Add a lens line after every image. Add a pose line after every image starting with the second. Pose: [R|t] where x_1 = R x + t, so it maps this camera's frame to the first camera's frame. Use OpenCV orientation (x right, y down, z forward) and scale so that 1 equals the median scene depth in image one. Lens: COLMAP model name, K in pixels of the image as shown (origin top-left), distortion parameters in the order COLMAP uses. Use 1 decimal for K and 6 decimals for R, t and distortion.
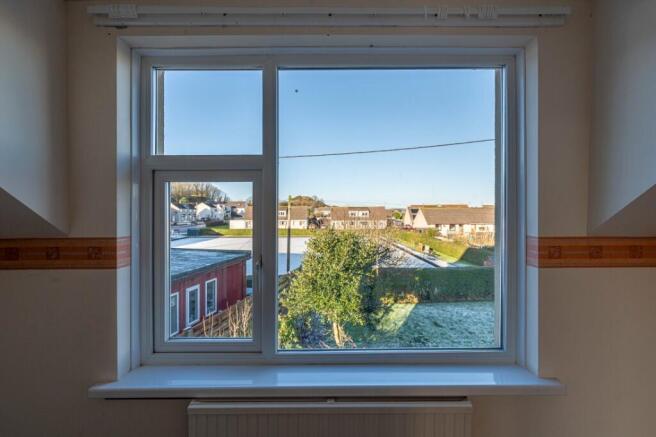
lens RADIAL K [[288.7, 0, 324.7], [0, 288.7, 215.1], [0, 0, 1]] dist [-0.001335, 0.000231]
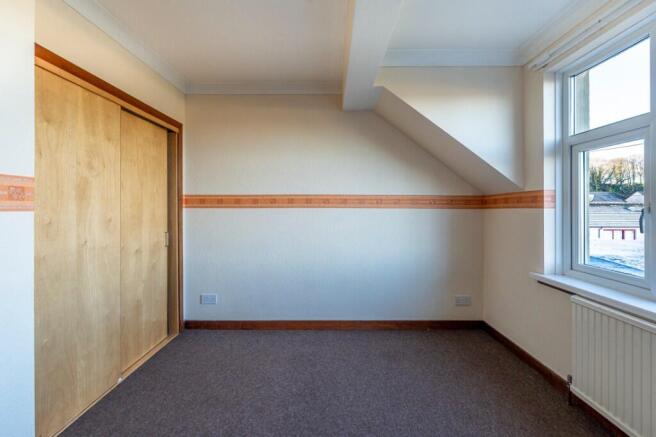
lens RADIAL K [[299.6, 0, 328.0], [0, 299.6, 205.4], [0, 0, 1]] dist [-0.001185, -0.000075]
pose [[-0.009730, -0.000948, -0.999952, 1.055950], [-0.002346, 0.999997, -0.000925, 0.171679], [0.999950, 0.002337, -0.009732, -0.257005]]
